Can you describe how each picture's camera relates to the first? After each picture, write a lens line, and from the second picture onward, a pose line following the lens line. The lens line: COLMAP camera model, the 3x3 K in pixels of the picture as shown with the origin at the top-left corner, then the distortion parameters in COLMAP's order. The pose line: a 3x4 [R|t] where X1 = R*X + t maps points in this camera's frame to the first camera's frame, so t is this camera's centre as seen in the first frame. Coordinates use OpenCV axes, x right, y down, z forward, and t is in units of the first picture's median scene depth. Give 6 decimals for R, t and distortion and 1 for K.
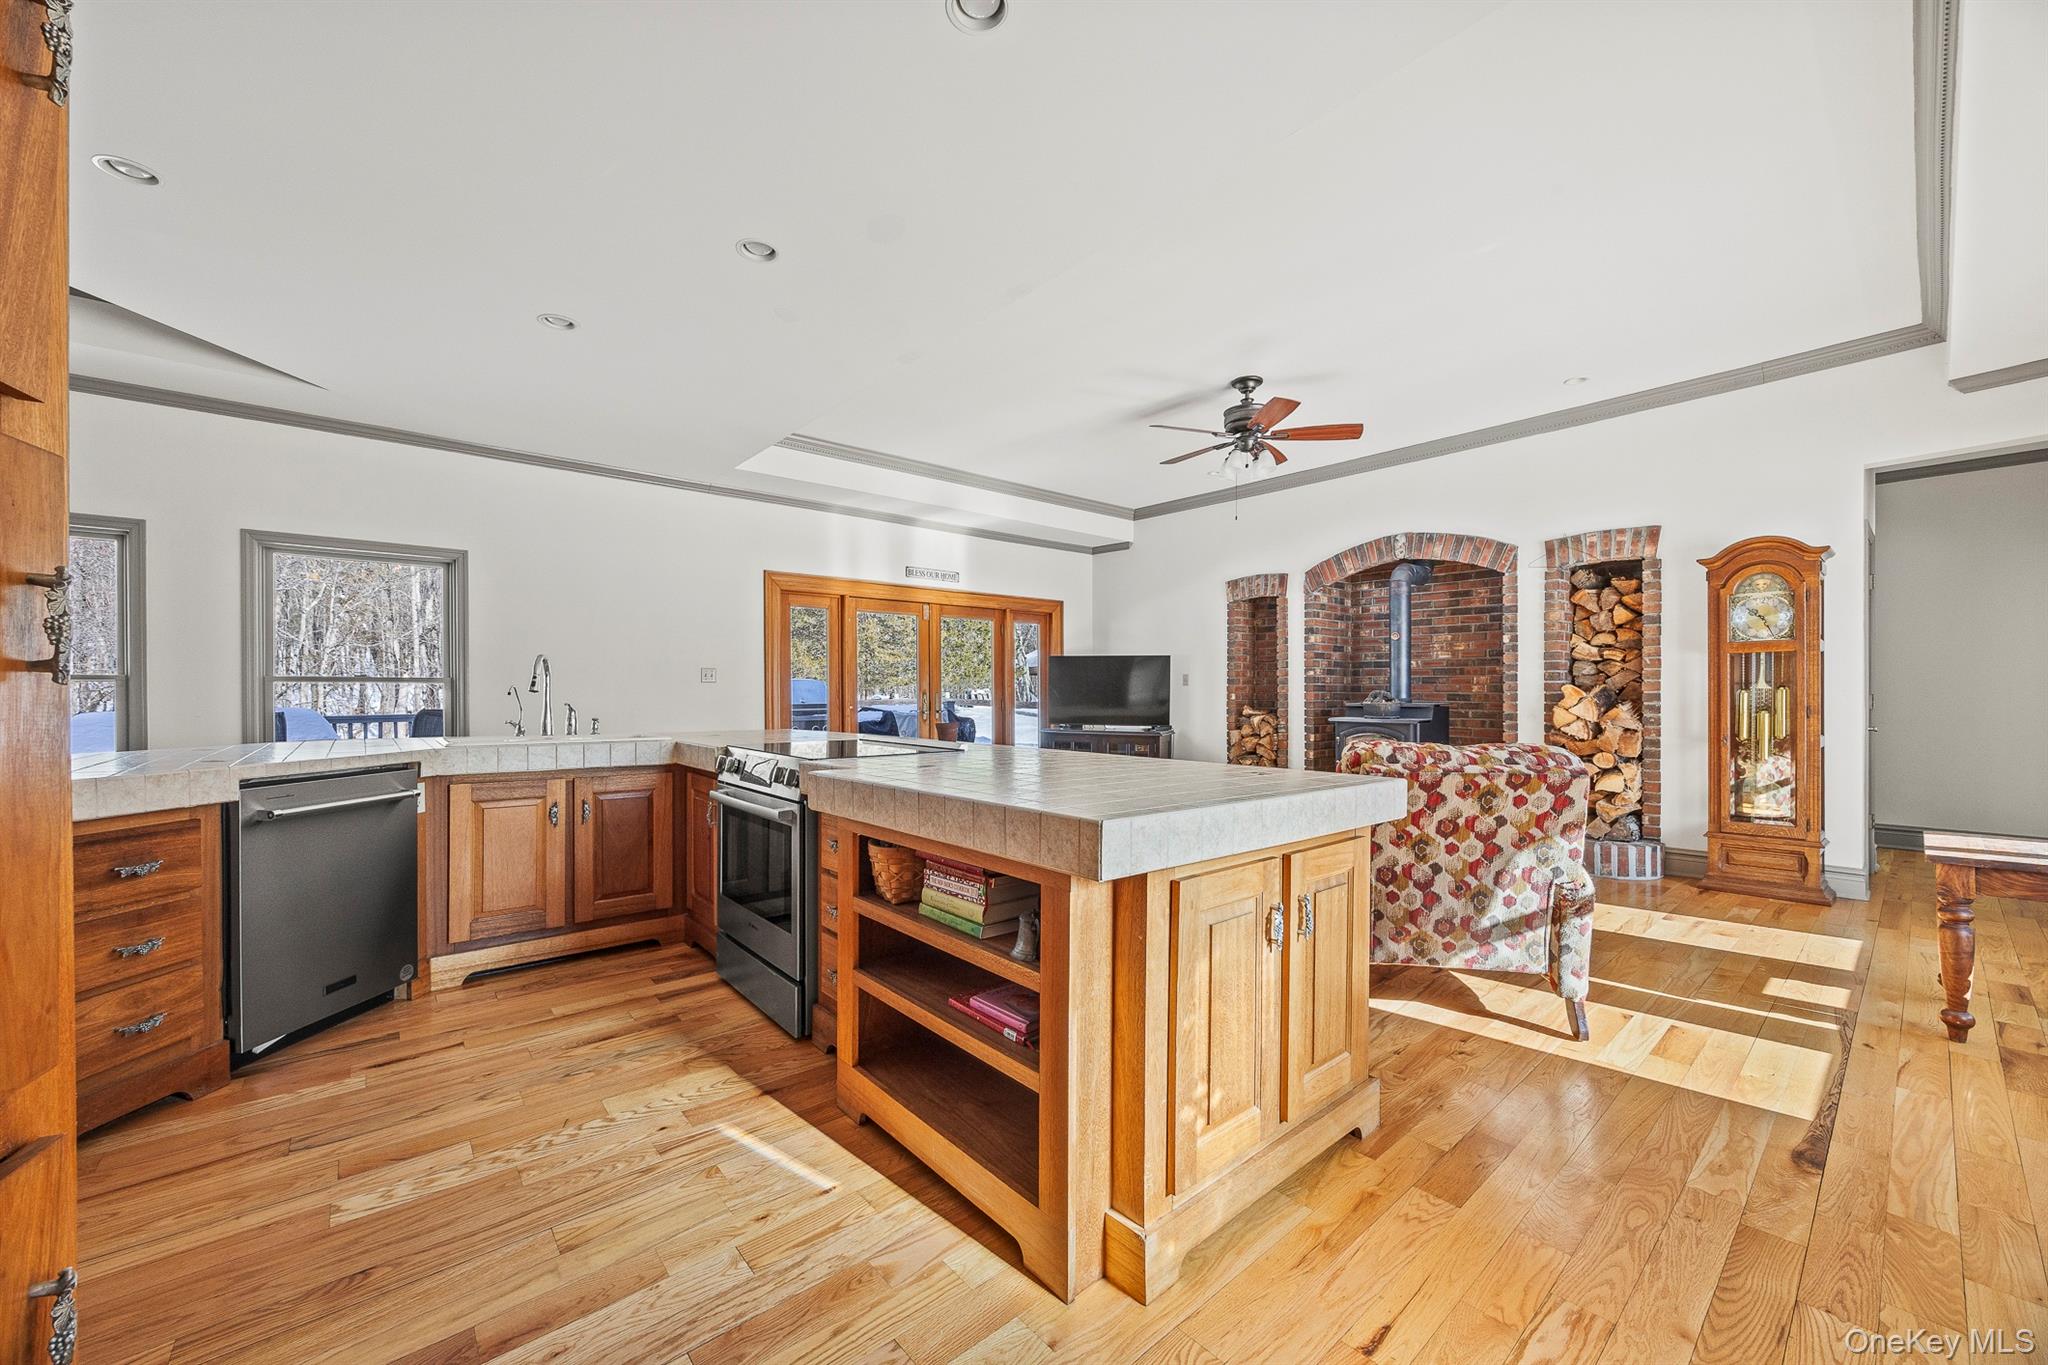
lens RADIAL K [[773.1, 0, 1025.4], [0, 773.1, 691.8], [0, 0, 1]] dist [-0.009473, 0.000006]
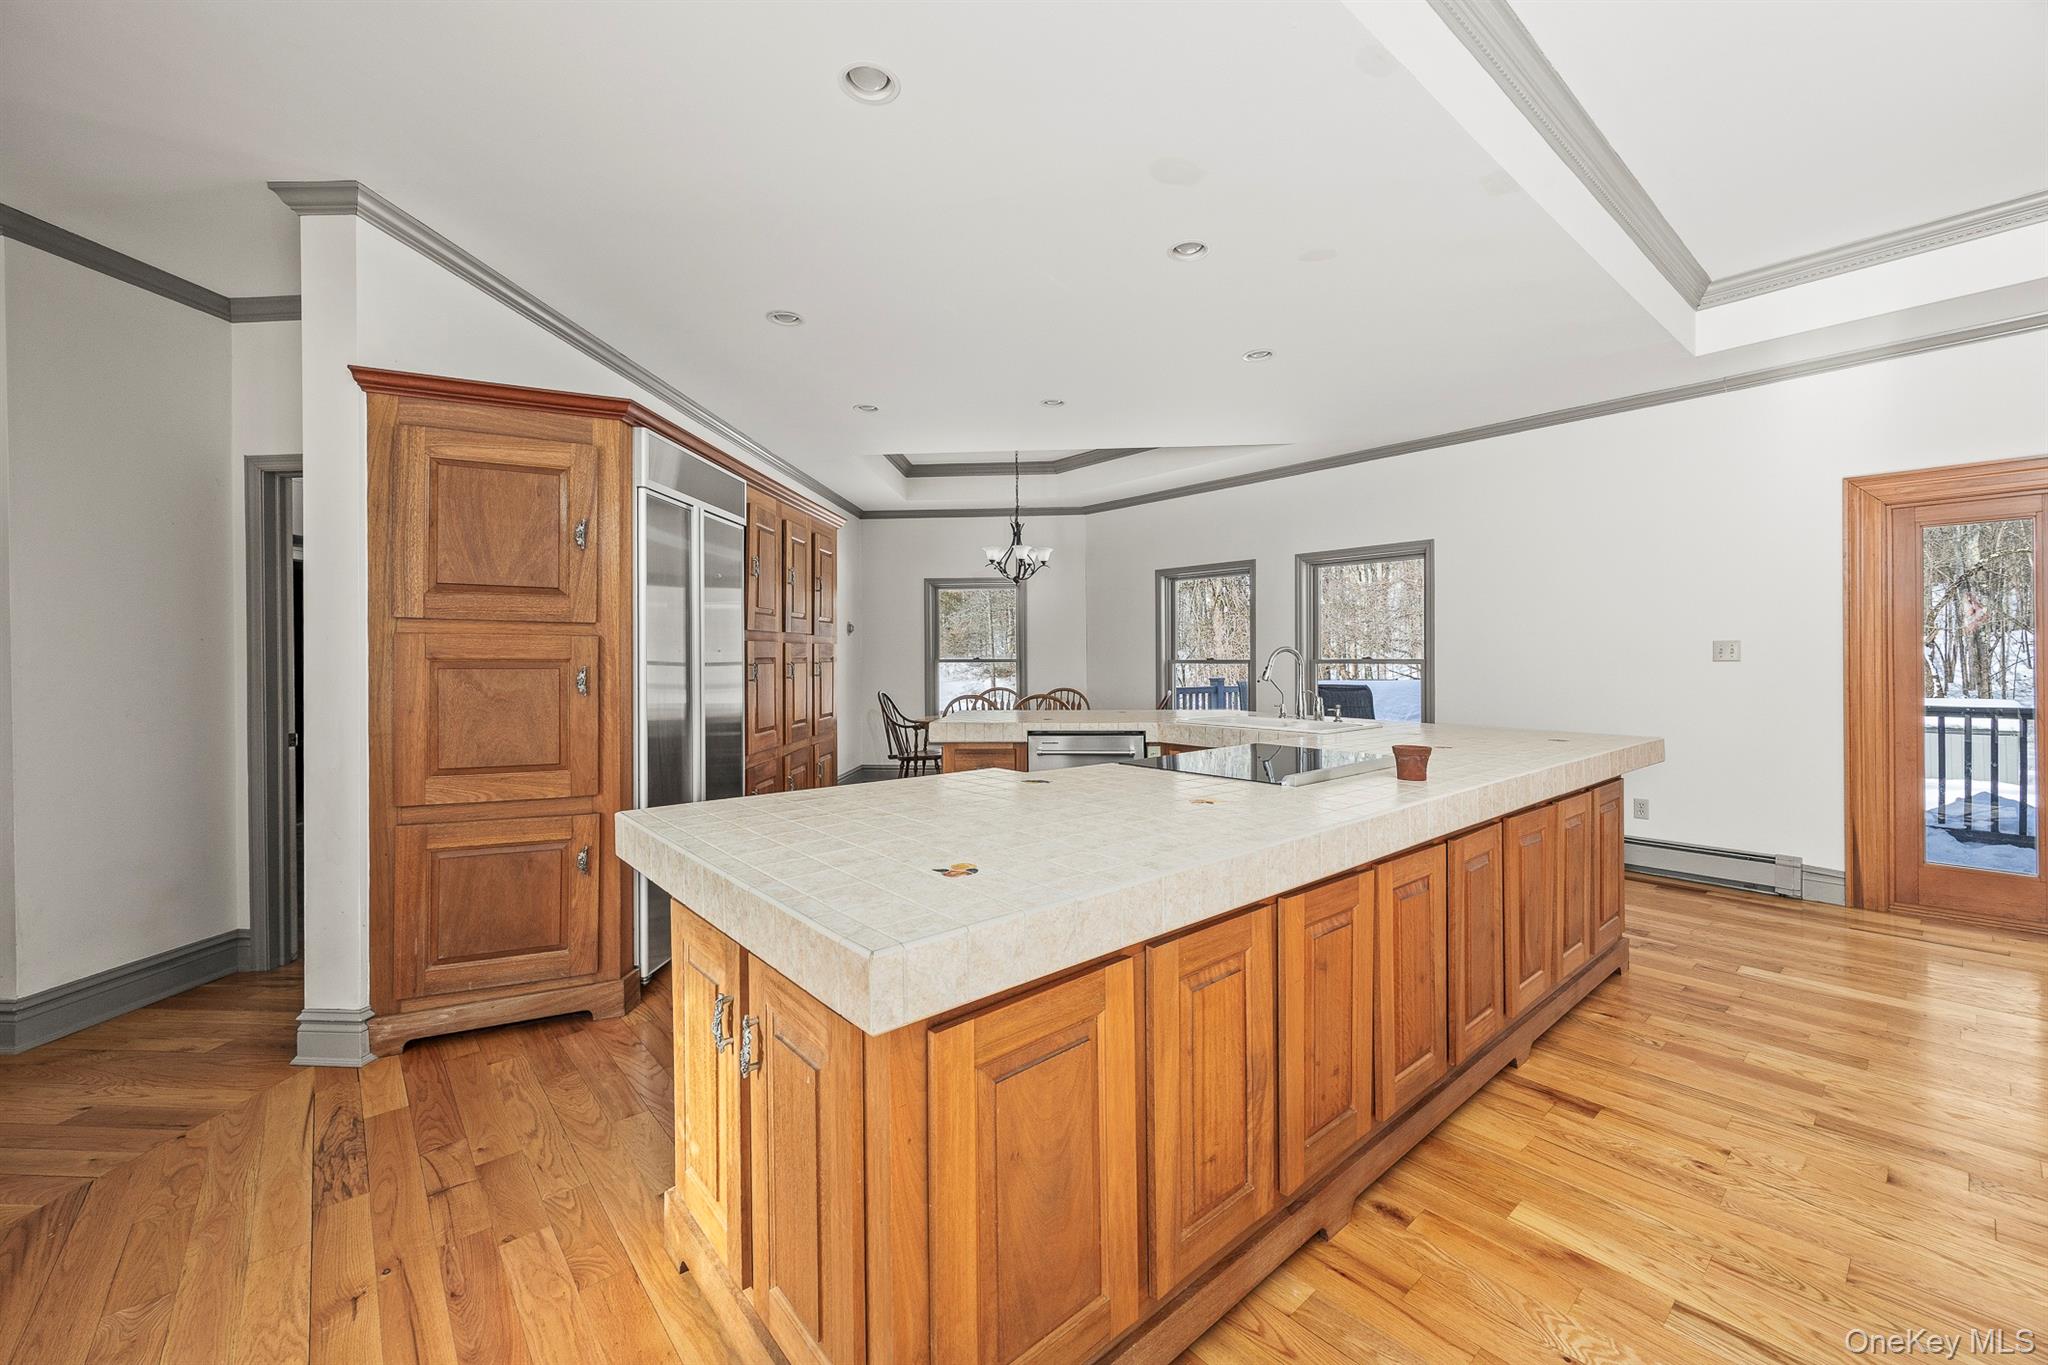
lens RADIAL K [[806.7, 0, 1020.7], [0, 806.7, 656.7], [0, 0, 1]] dist [-0.000508, -0.000035]
pose [[0.007510, 0.001211, -0.999971, 0.341680], [0.012005, 0.999927, 0.001301, -0.027774], [0.999900, -0.012014, 0.007495, 0.384667]]
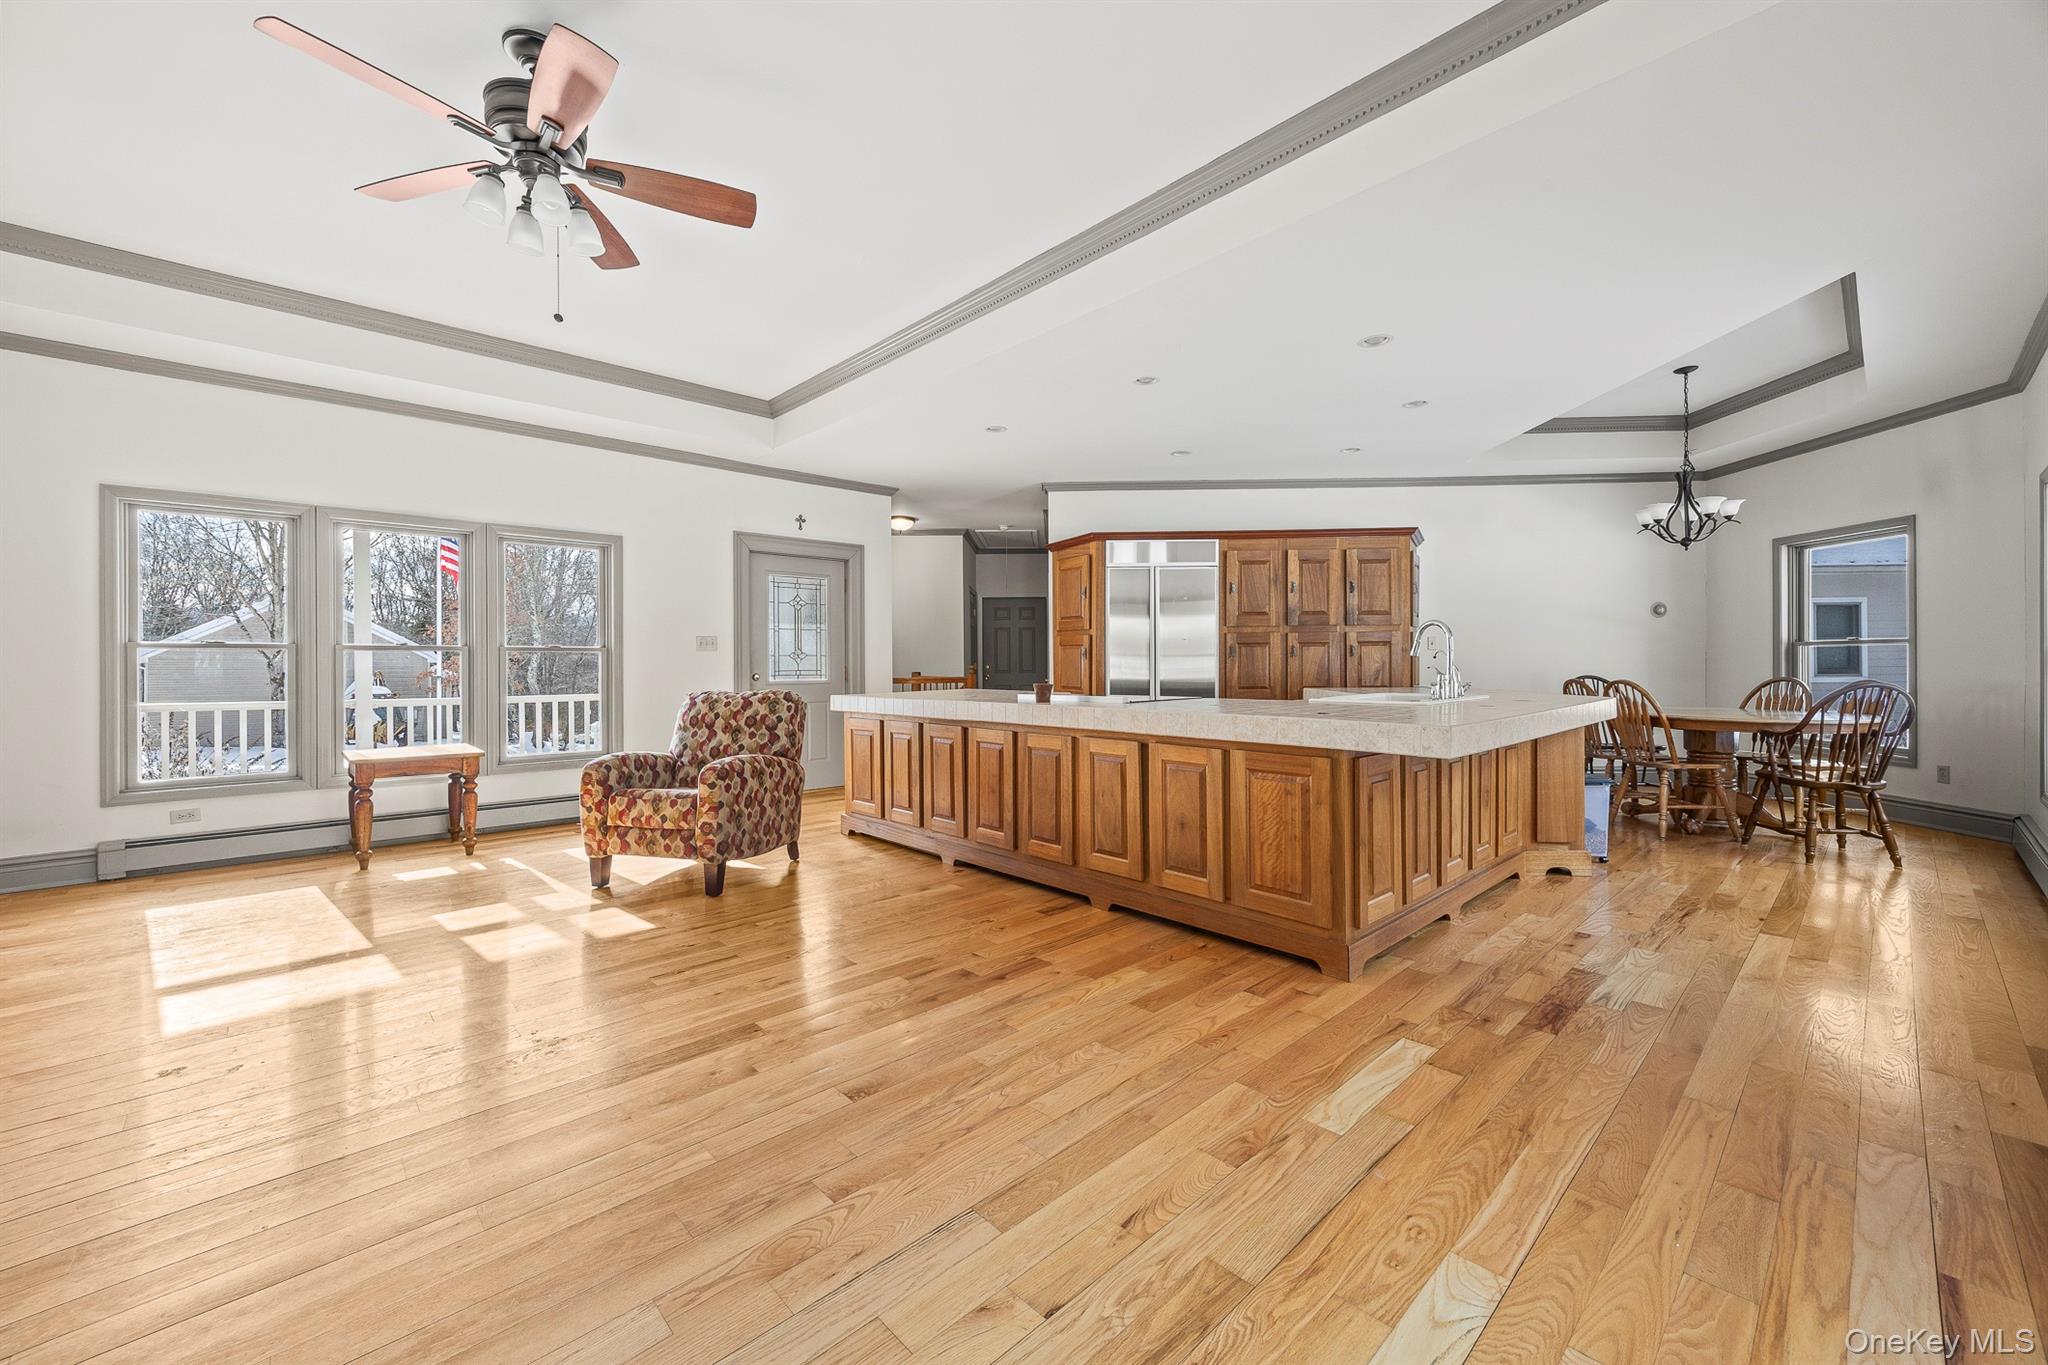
lens RADIAL K [[806.7, 0, 1020.7], [0, 806.7, 656.7], [0, 0, 1]] dist [-0.000508, -0.000035]
pose [[-0.998702, 0.005836, -0.050600, -0.017869], [0.006661, 0.999847, -0.016147, 0.009289], [0.050498, -0.016463, -0.998588, 1.340443]]
